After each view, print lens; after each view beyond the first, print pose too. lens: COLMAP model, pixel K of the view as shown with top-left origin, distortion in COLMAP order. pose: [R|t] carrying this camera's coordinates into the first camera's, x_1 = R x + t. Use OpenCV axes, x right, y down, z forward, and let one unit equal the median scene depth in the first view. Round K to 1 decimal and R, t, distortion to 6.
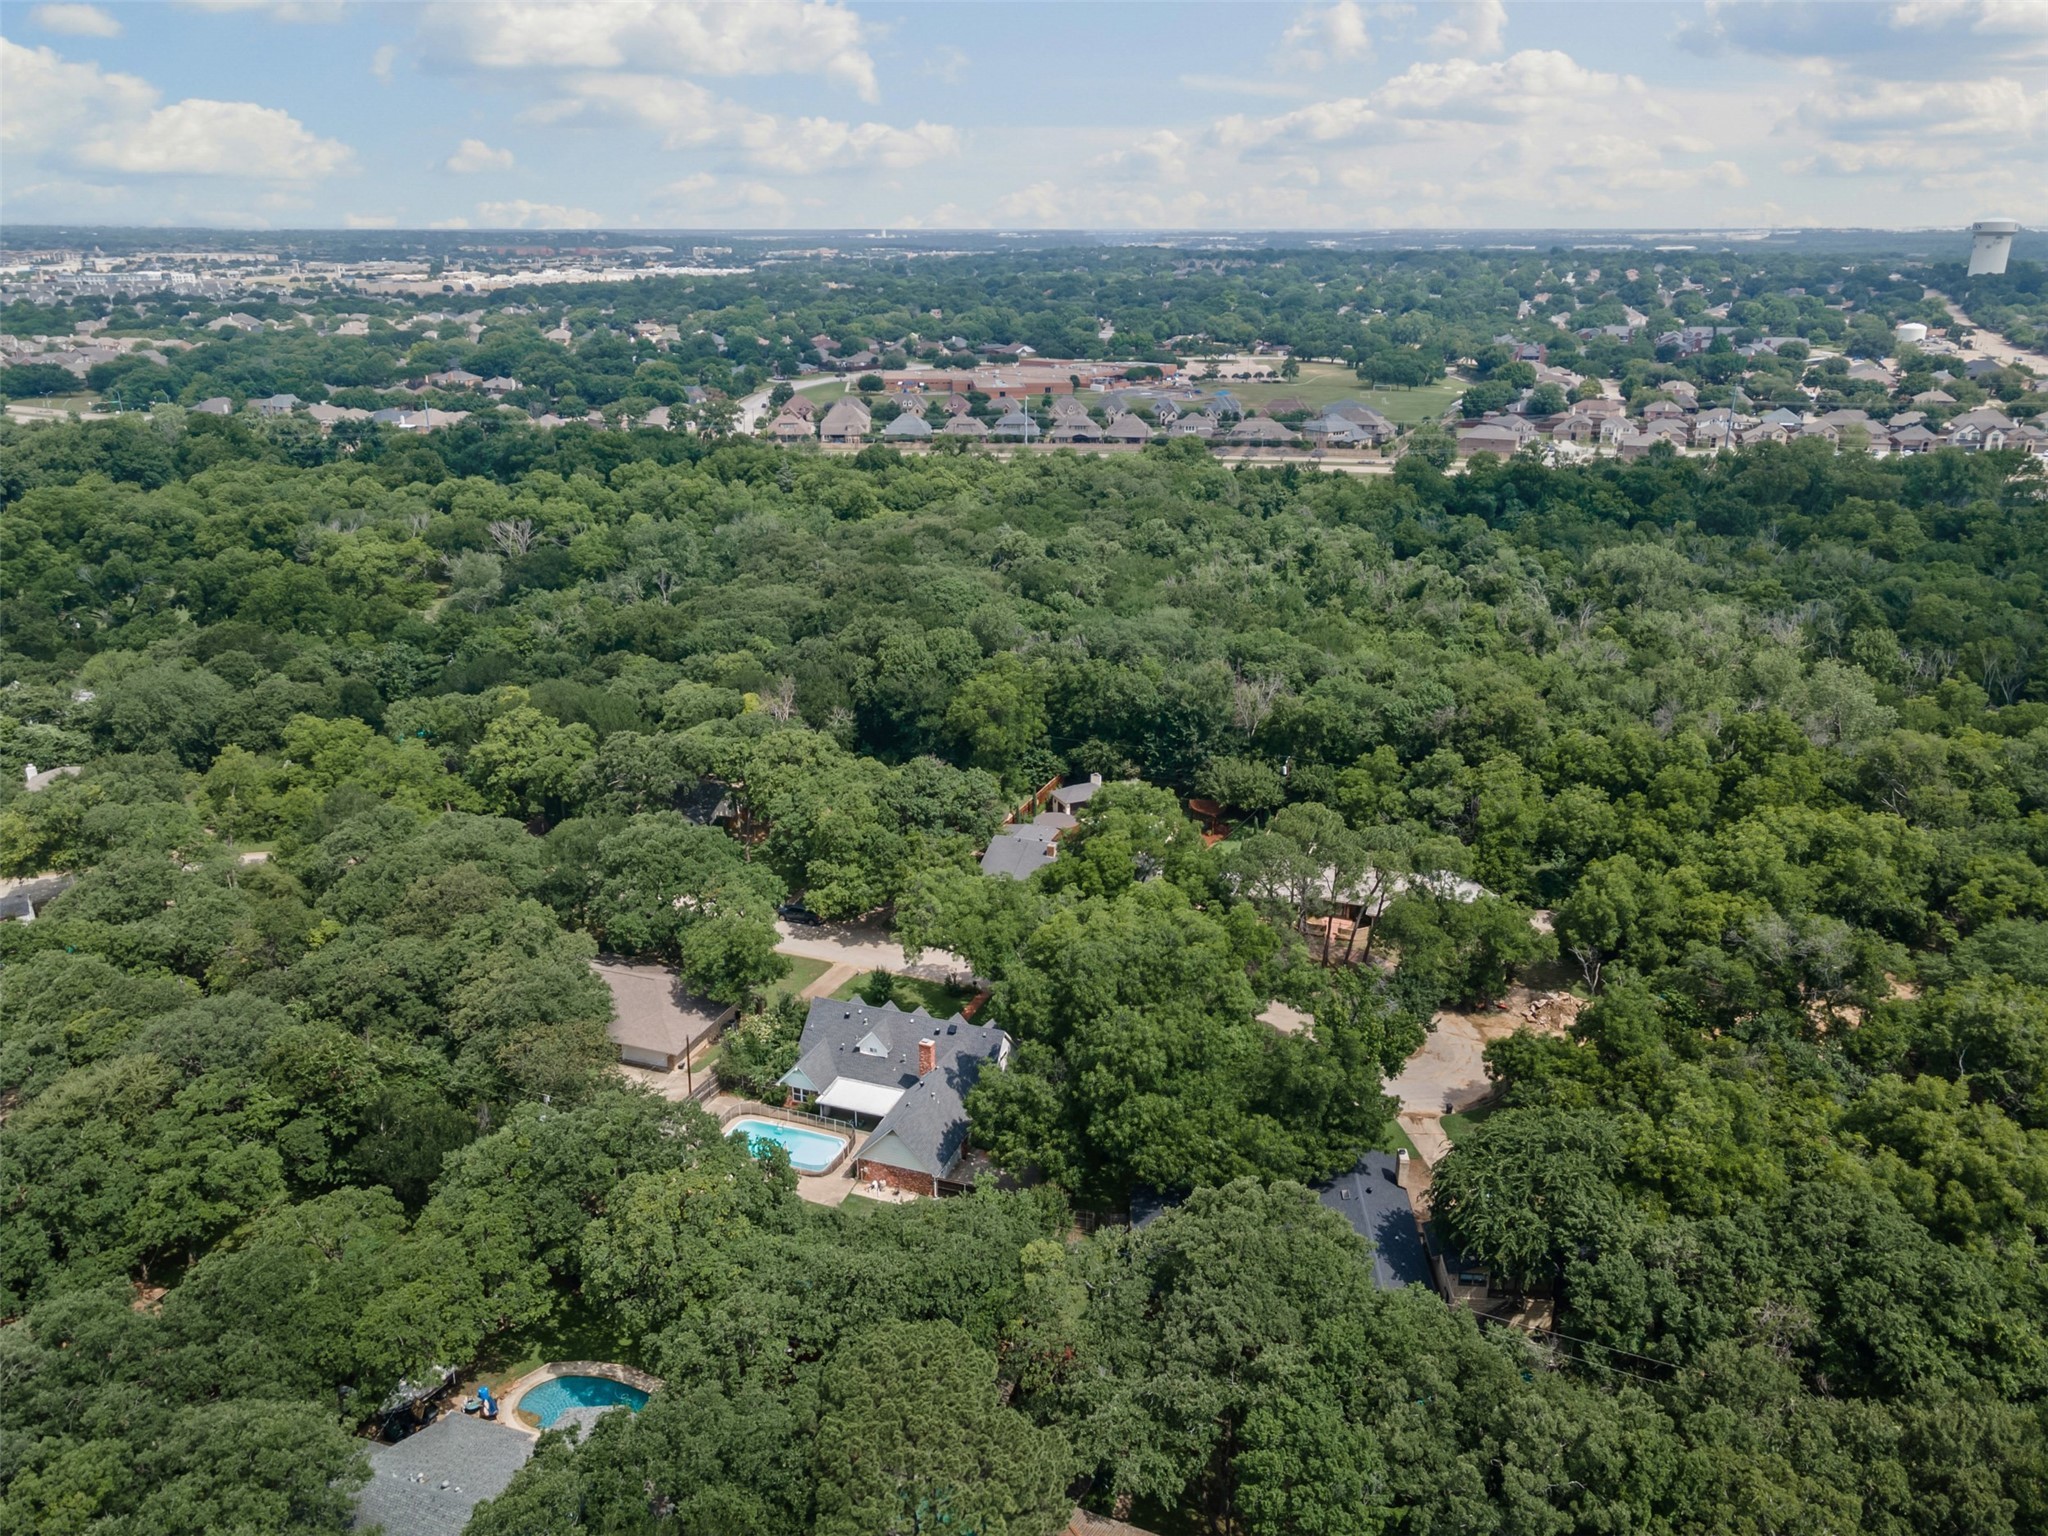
lens RADIAL K [[1490.0, 0, 1024.0], [0, 1490.0, 768.0], [0, 0, 1]] dist [0.041054, 0.007895]
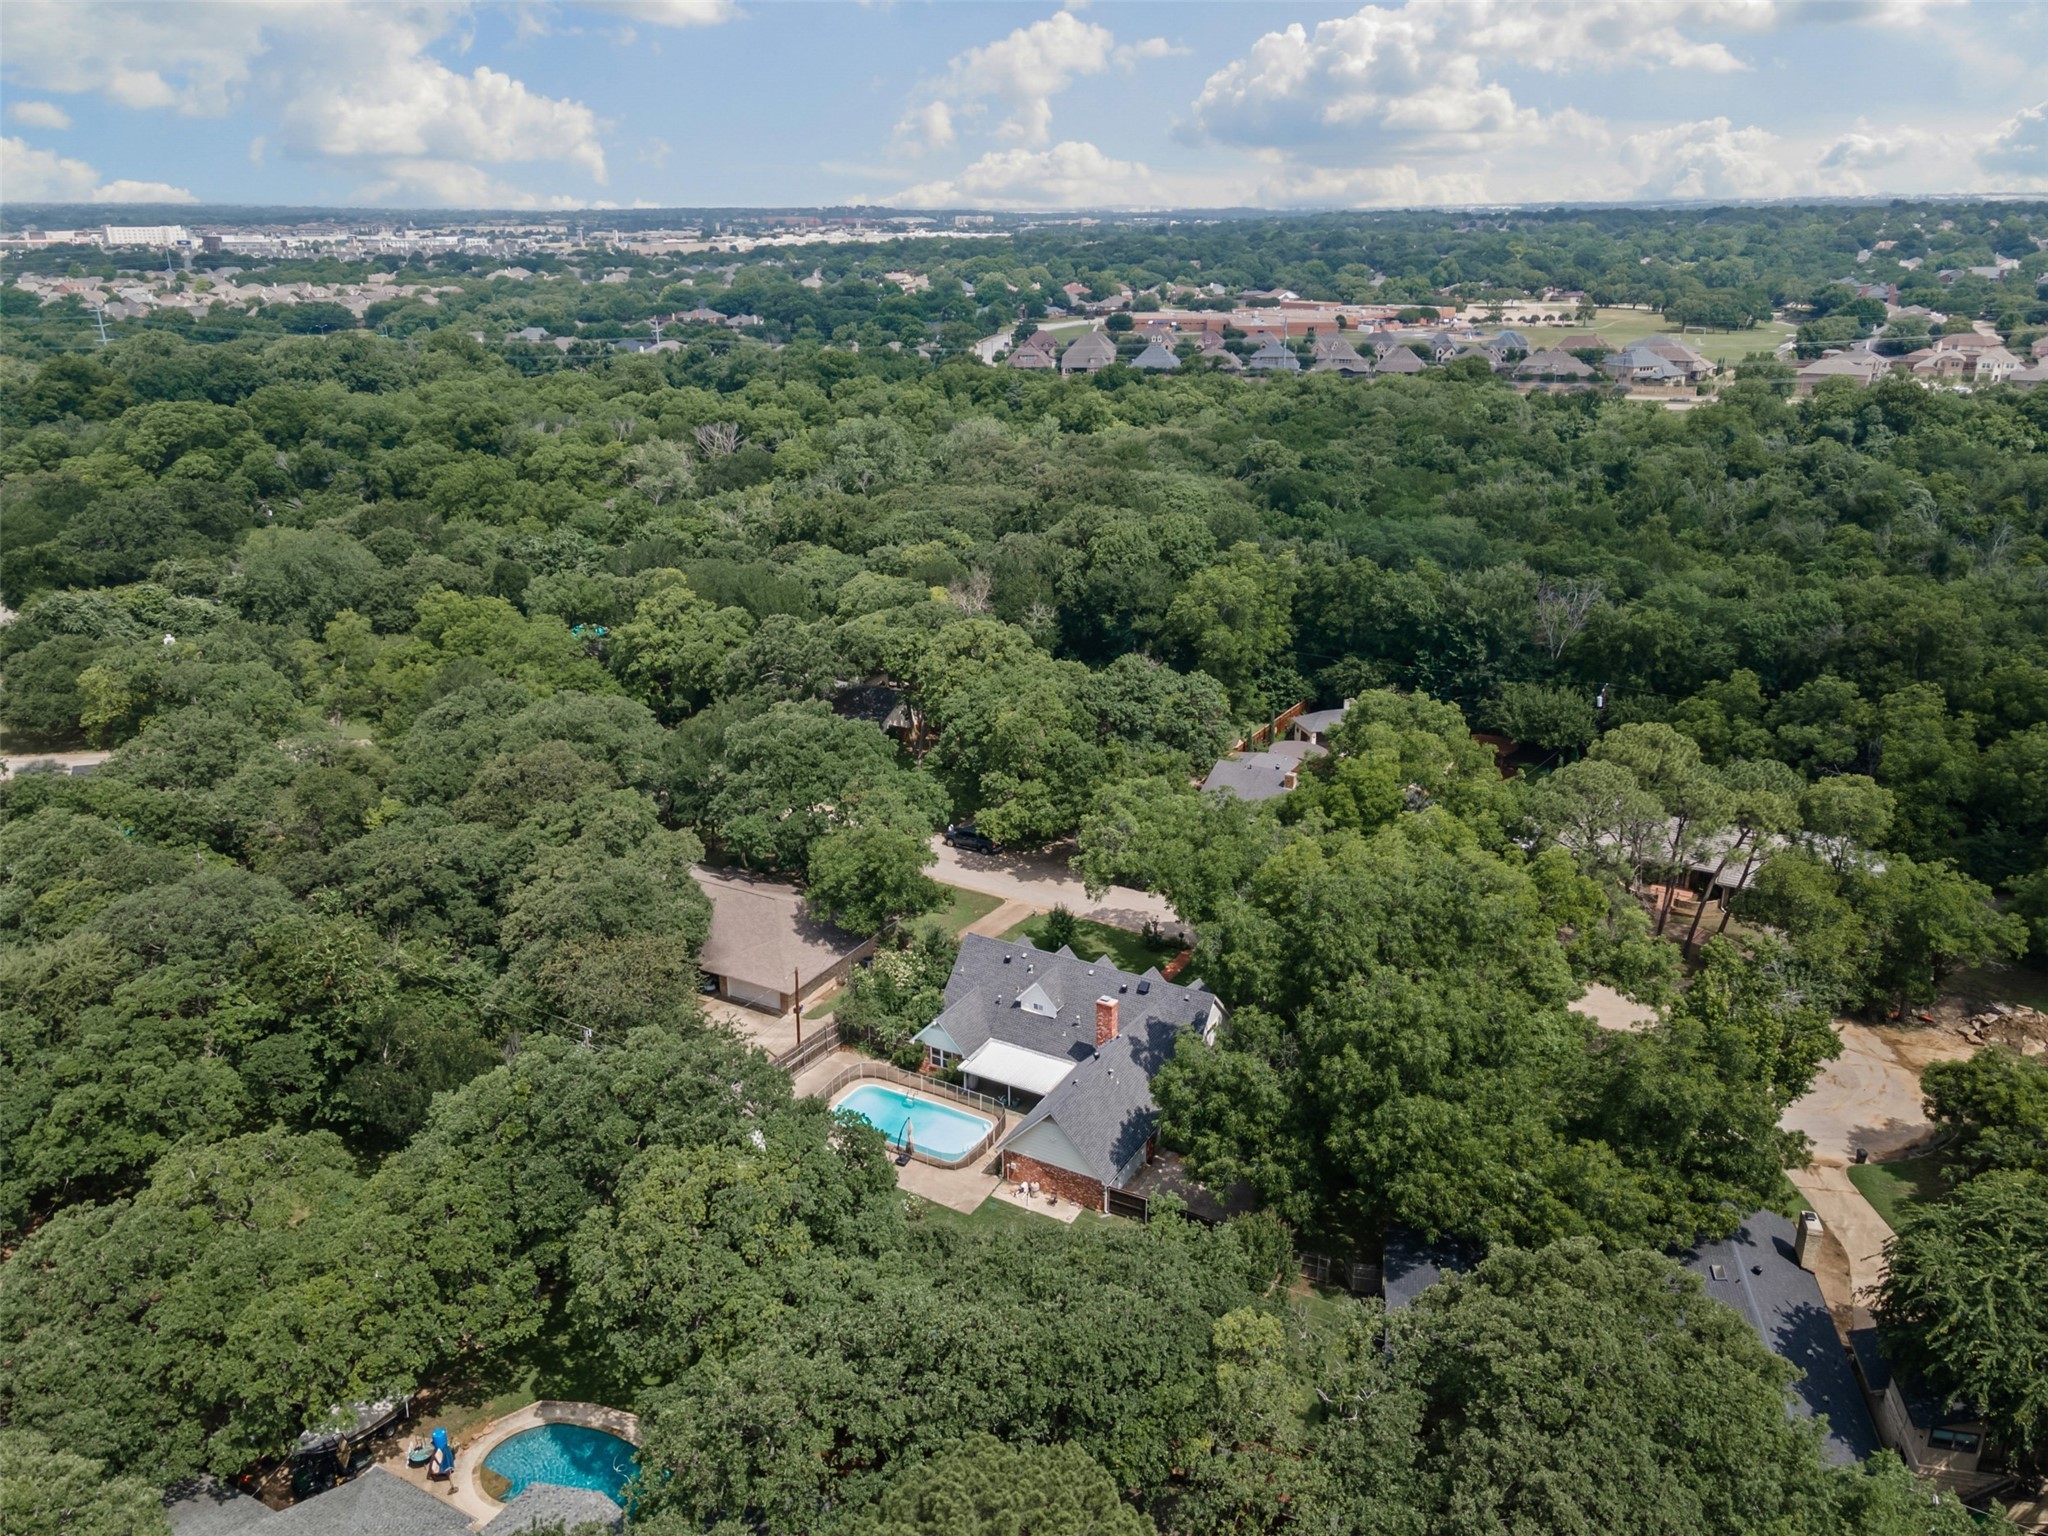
lens RADIAL K [[1490.0, 0, 1024.0], [0, 1490.0, 768.0], [0, 0, 1]] dist [0.041054, 0.007895]
pose [[0.986165, 0.048559, -0.158497, 0.005103], [-0.047064, 0.998805, 0.013169, 0.055855], [0.158947, -0.005527, 0.987272, 0.242703]]
